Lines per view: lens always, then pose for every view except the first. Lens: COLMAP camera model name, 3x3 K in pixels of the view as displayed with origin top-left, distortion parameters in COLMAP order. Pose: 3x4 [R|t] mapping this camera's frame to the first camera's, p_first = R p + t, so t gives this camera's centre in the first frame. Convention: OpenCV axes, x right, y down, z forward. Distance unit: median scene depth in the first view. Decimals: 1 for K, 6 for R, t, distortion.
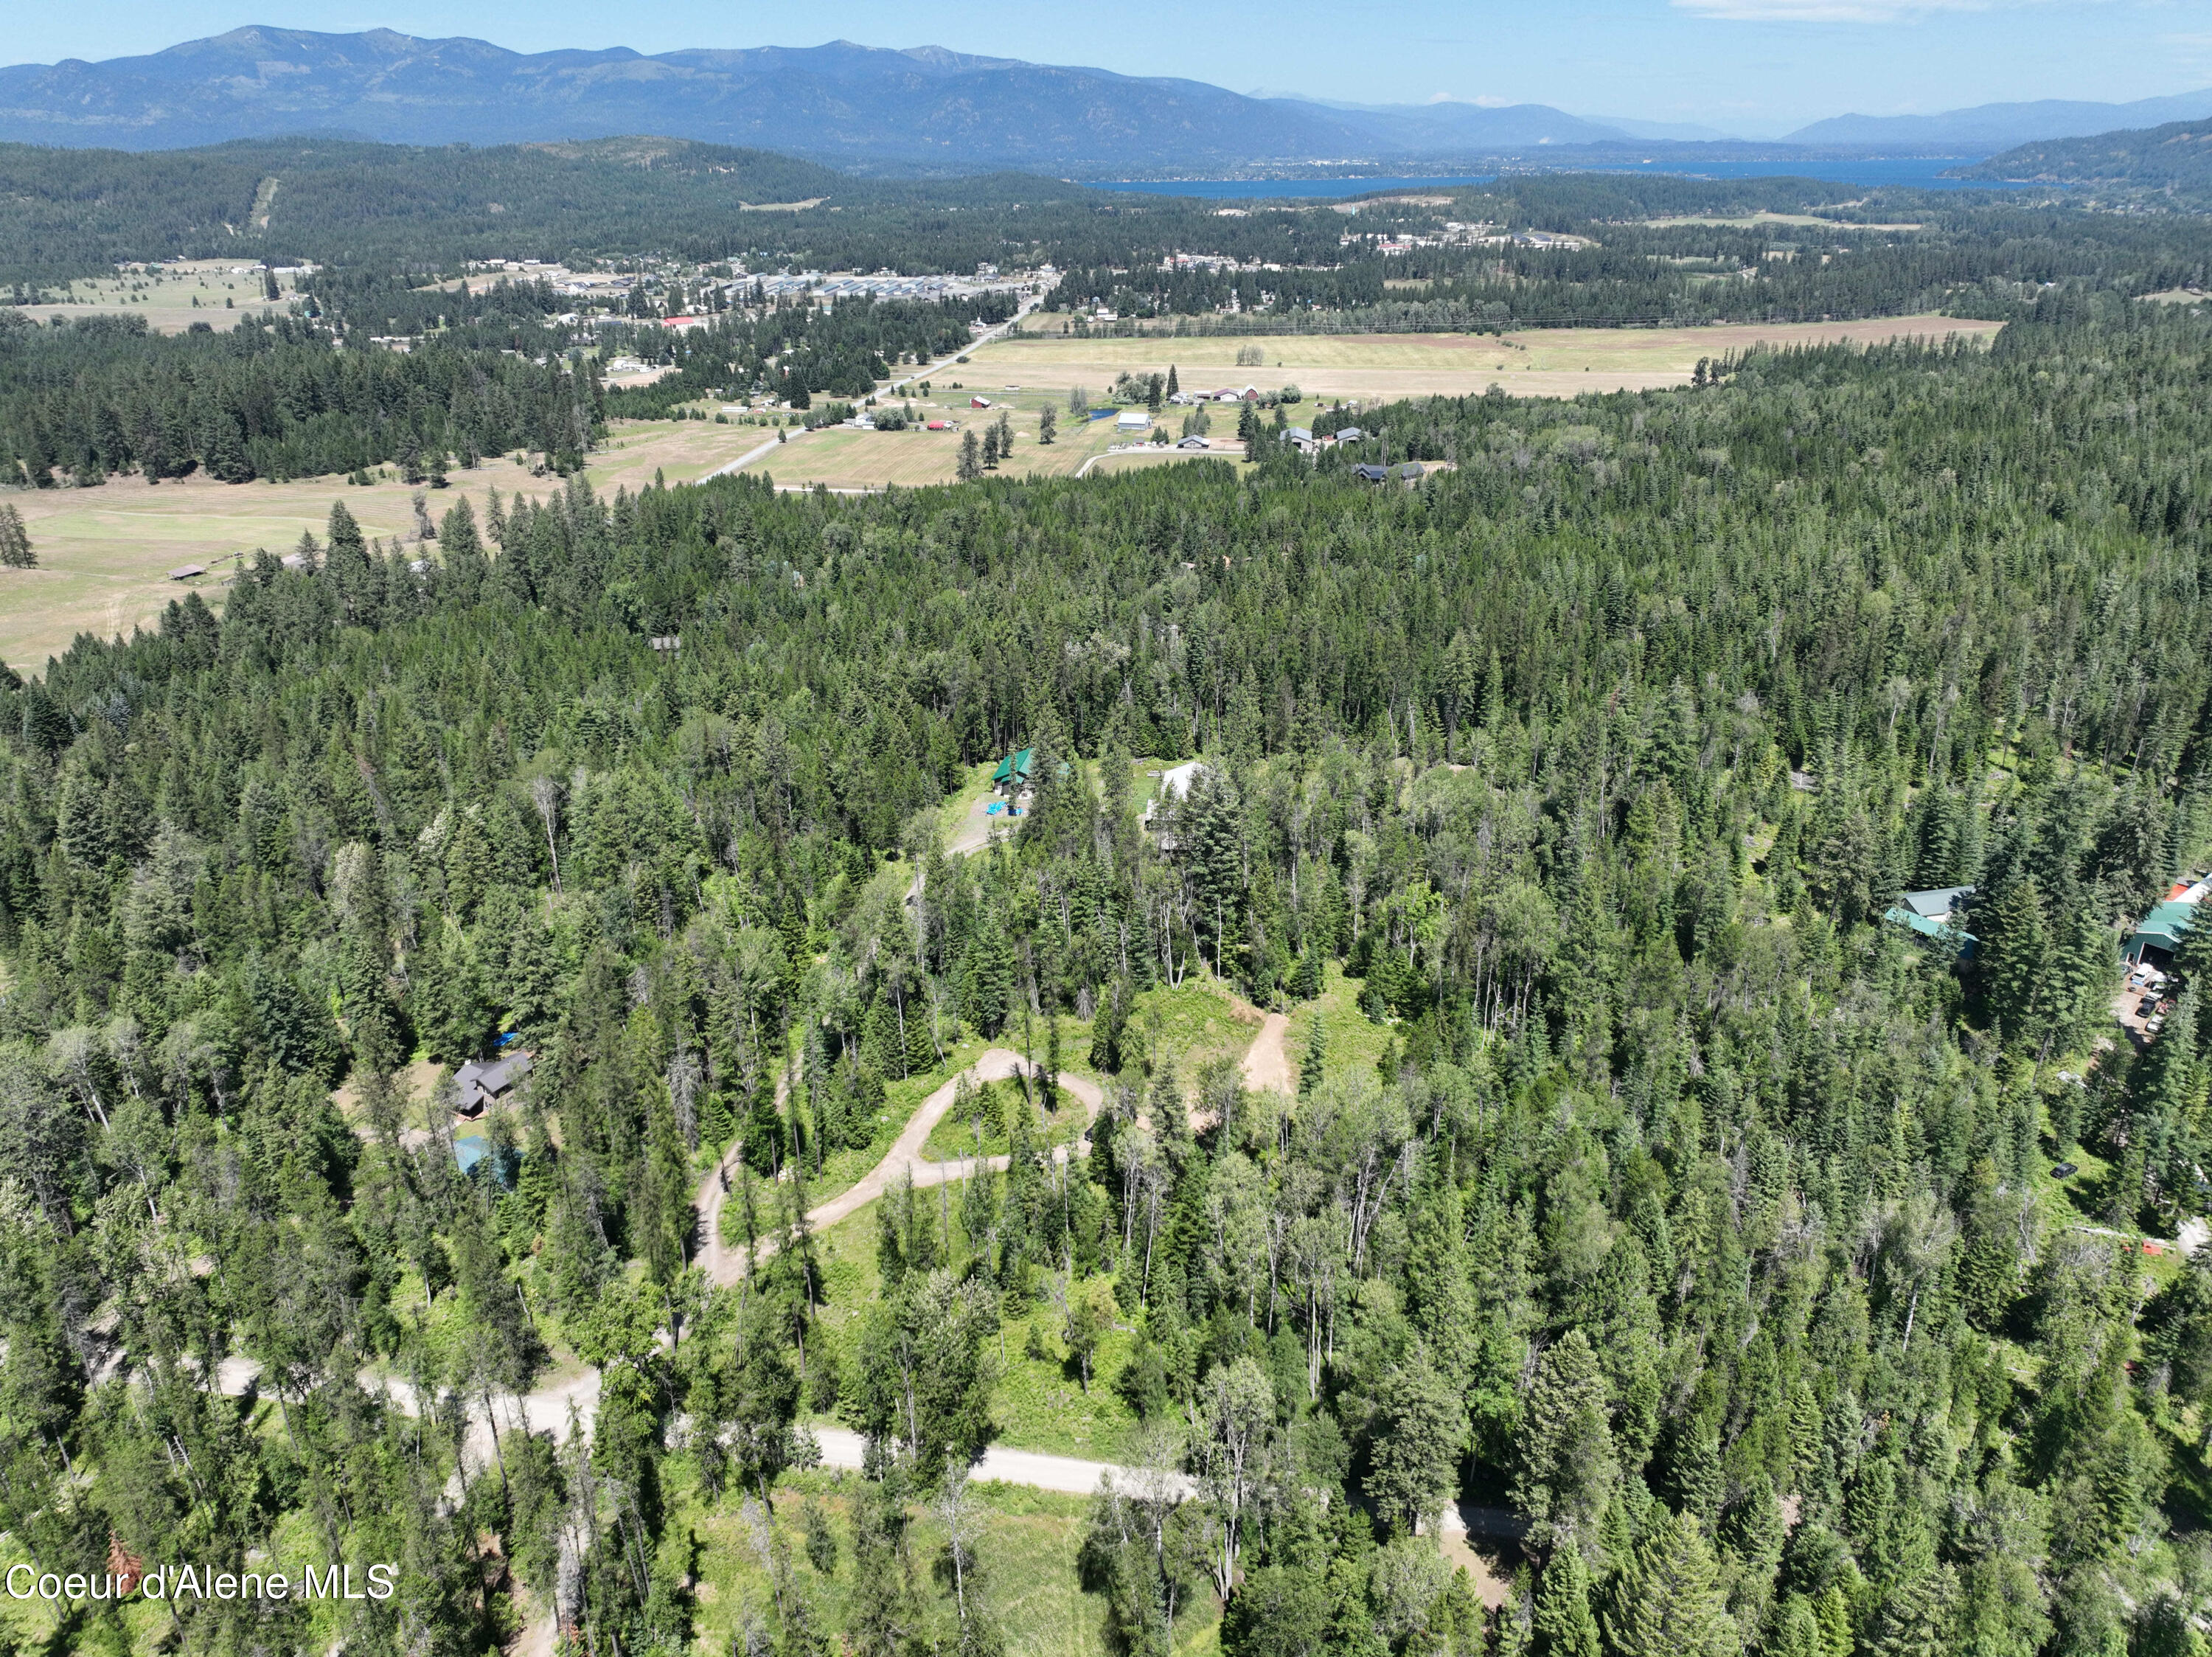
lens RADIAL K [[1546.5, 0, 1119.8], [0, 1546.5, 836.3], [0, 0, 1]] dist [-0.003056, 0.018674]
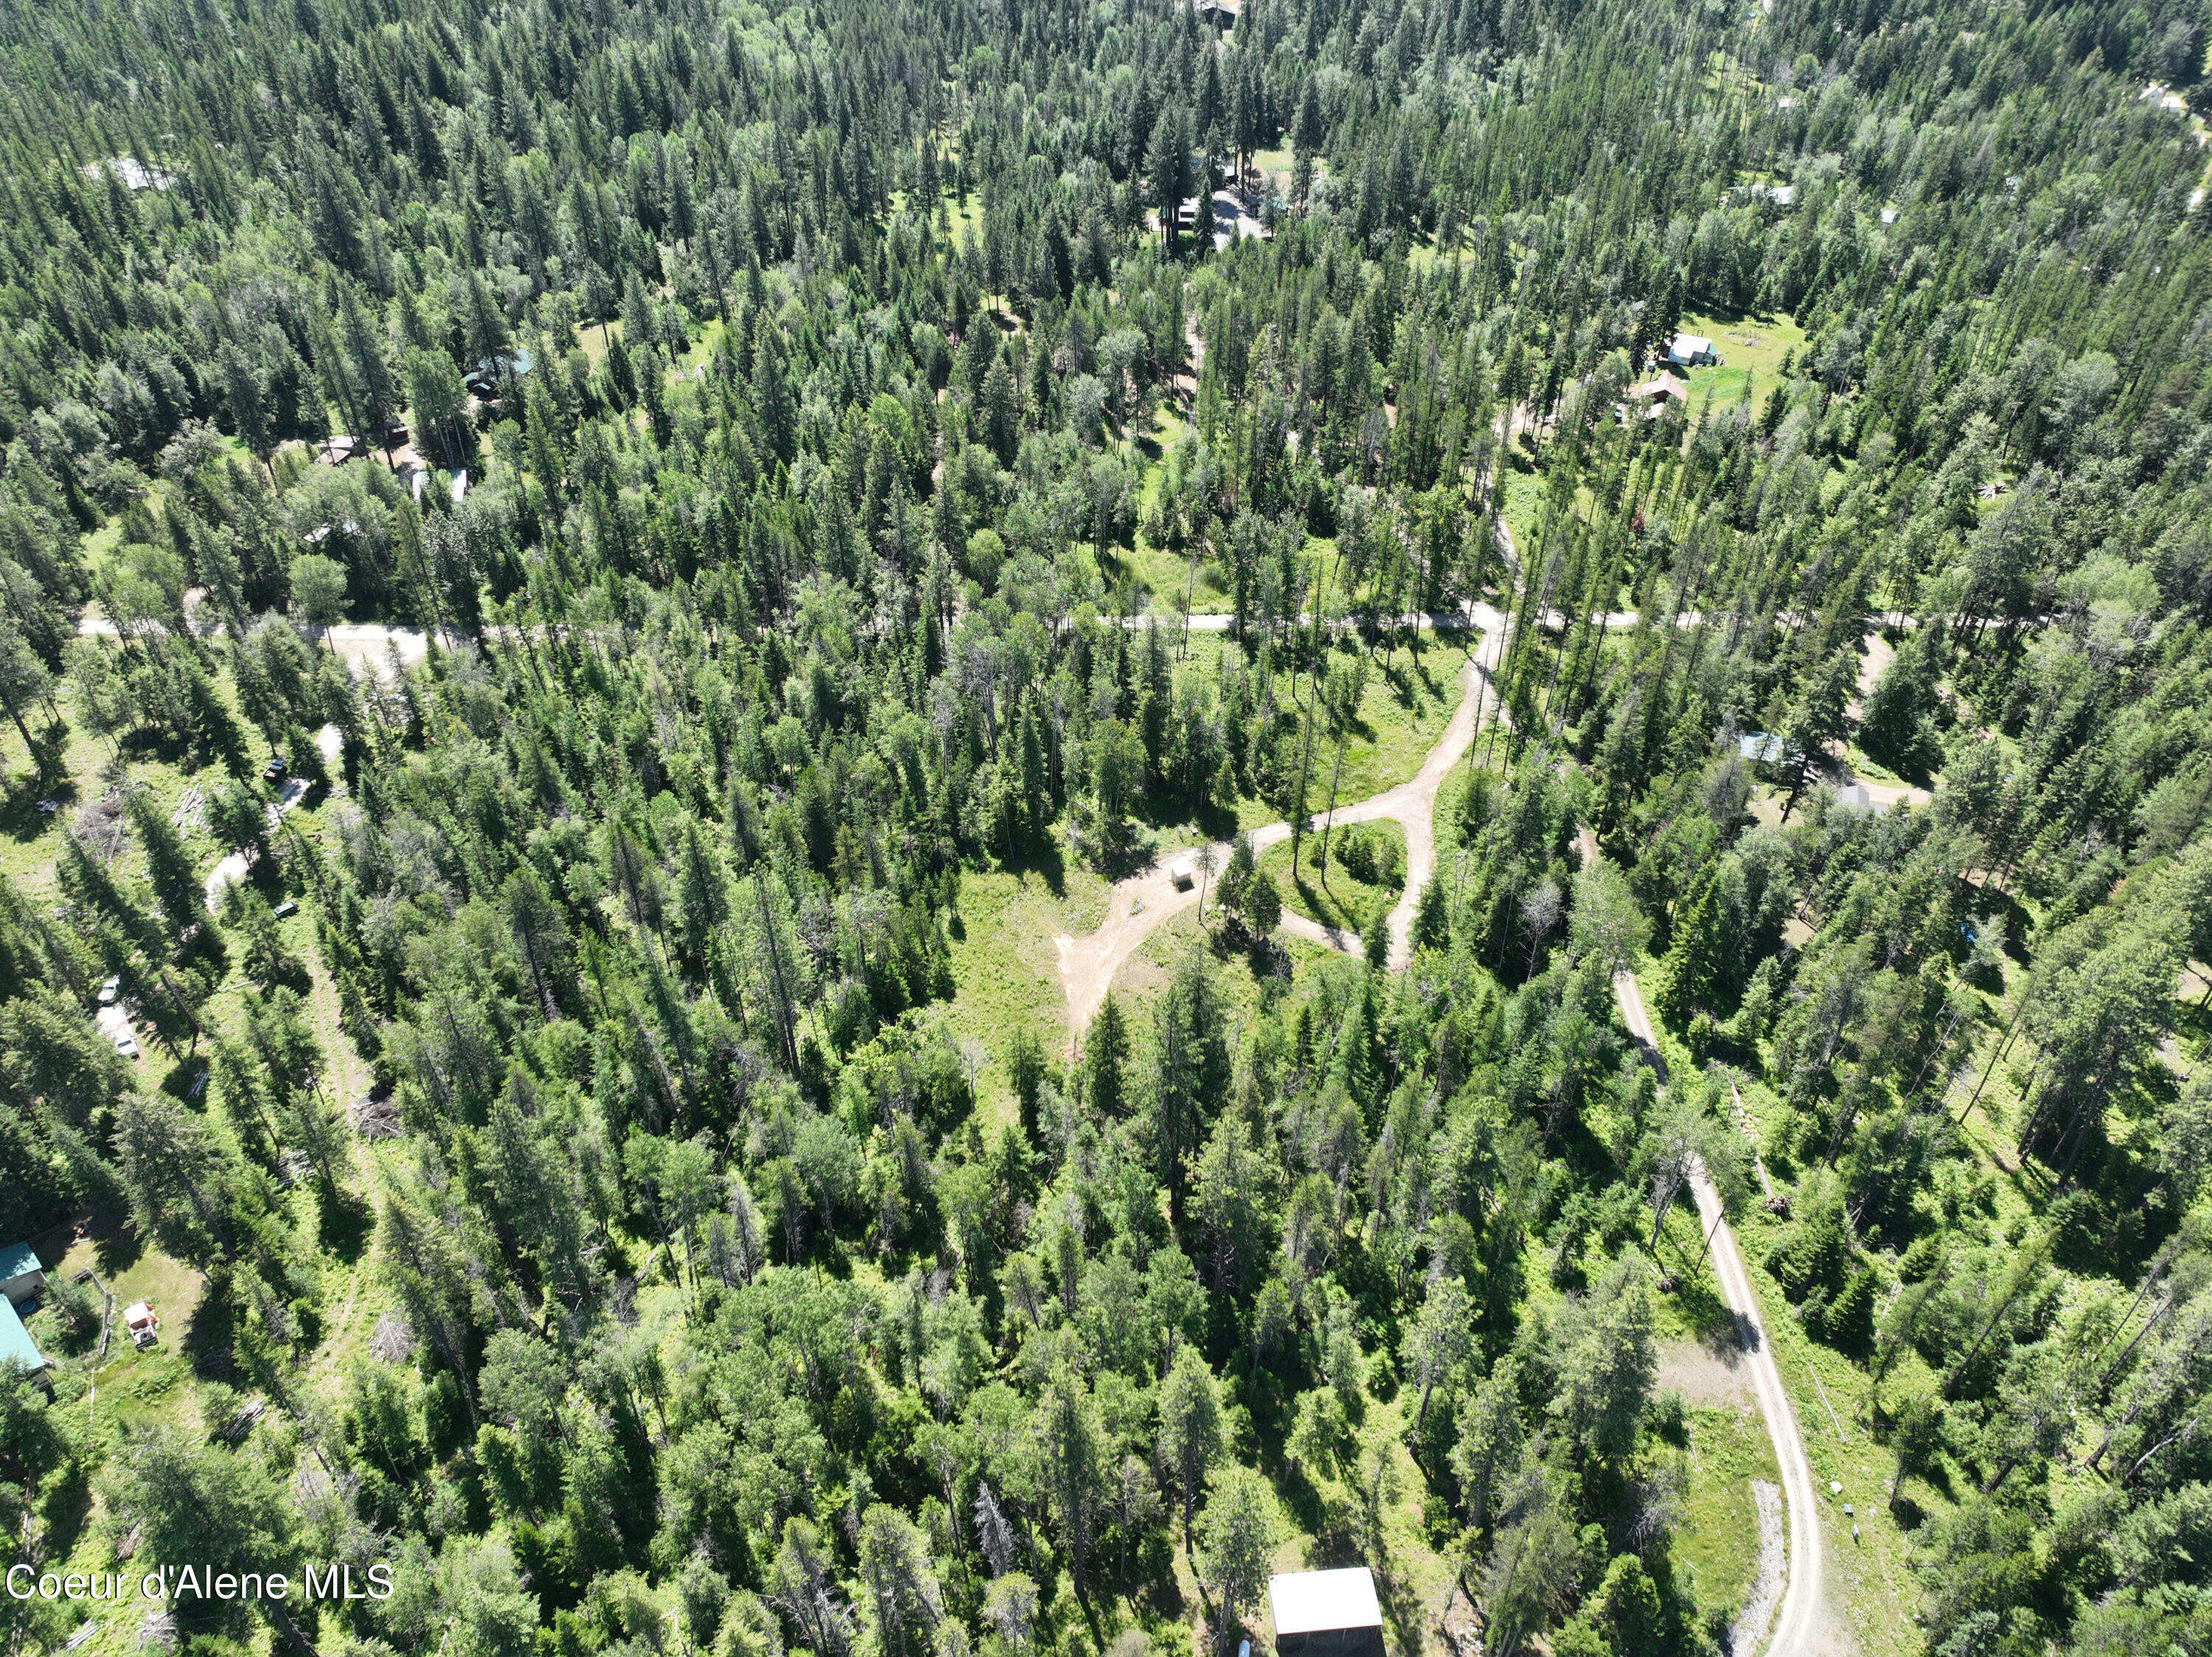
lens RADIAL K [[1546.5, 0, 1112.7], [0, 1546.5, 822.1], [0, 0, 1]] dist [-0.003056, 0.018674]
pose [[-0.985589, 0.109506, -0.128931, 0.047394], [-0.068297, 0.439705, 0.895542, -0.171823], [0.154758, 0.891441, -0.425890, 0.337717]]
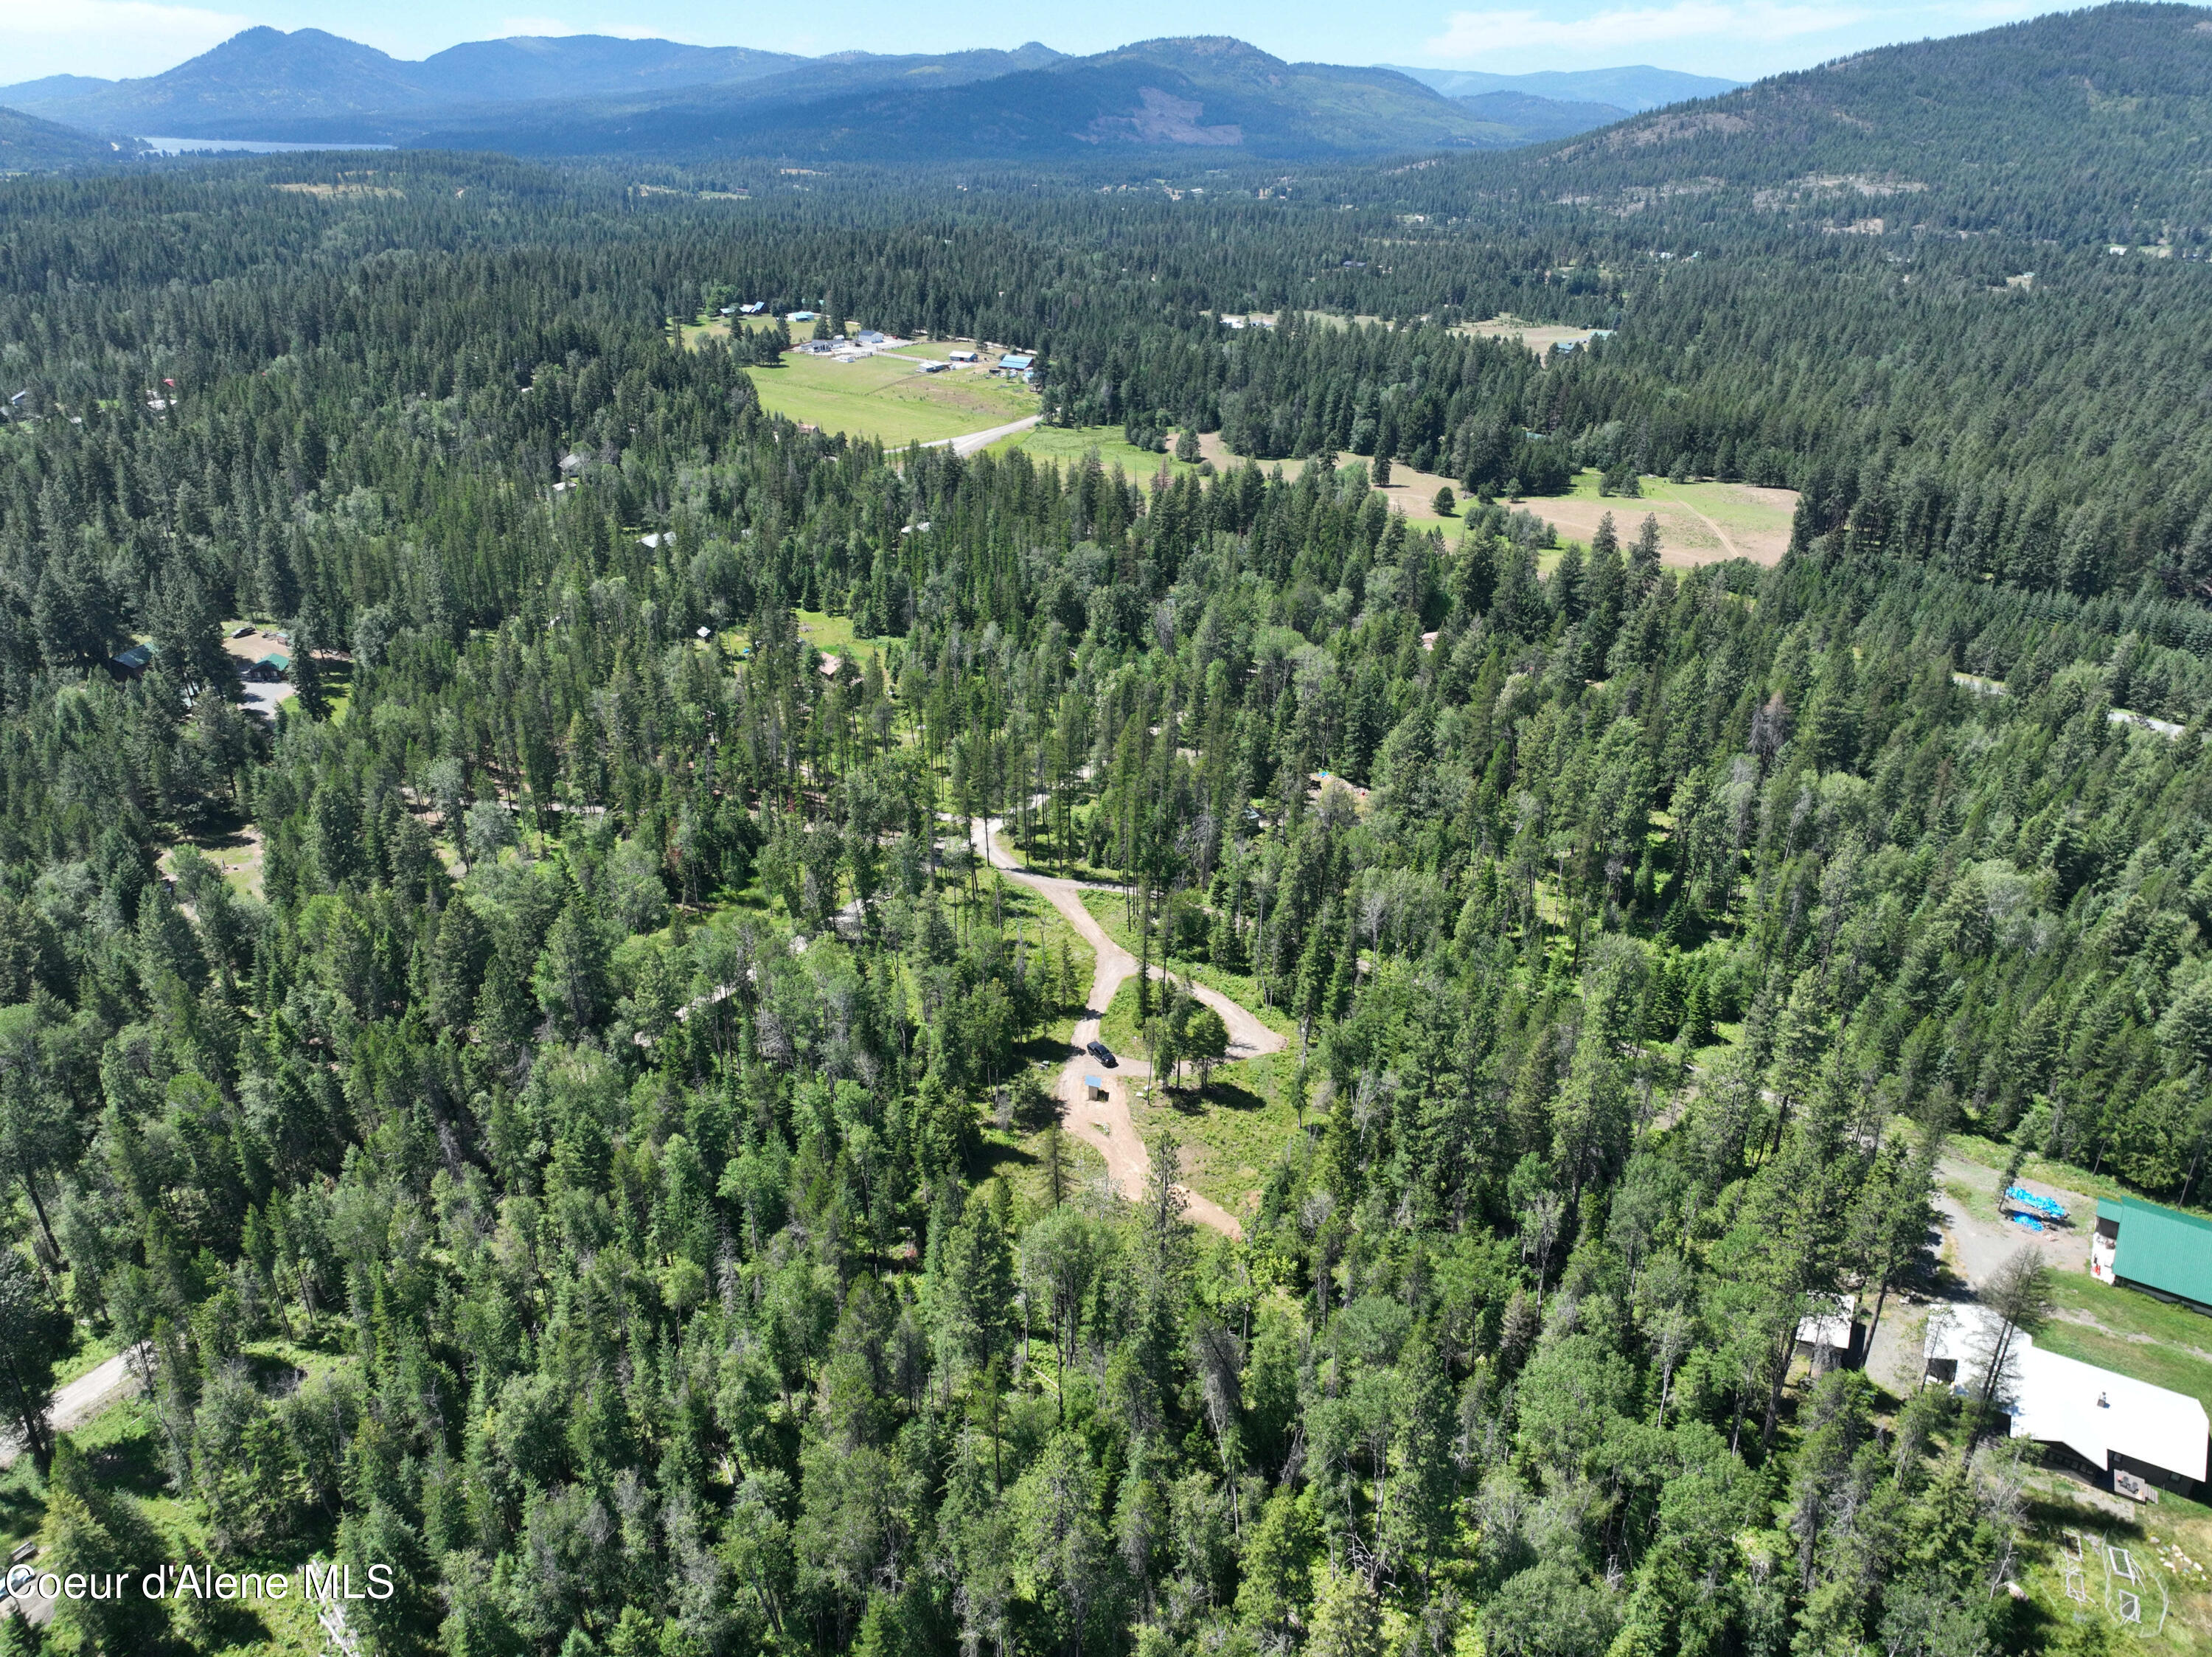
lens RADIAL K [[1546.5, 0, 1115.5], [0, 1546.5, 840.1], [0, 0, 1]] dist [-0.003056, 0.018674]
pose [[-0.392700, 0.398636, -0.828780, 0.194348], [-0.377610, 0.751816, 0.540540, -0.120303], [0.838569, 0.525225, -0.144709, 0.263019]]
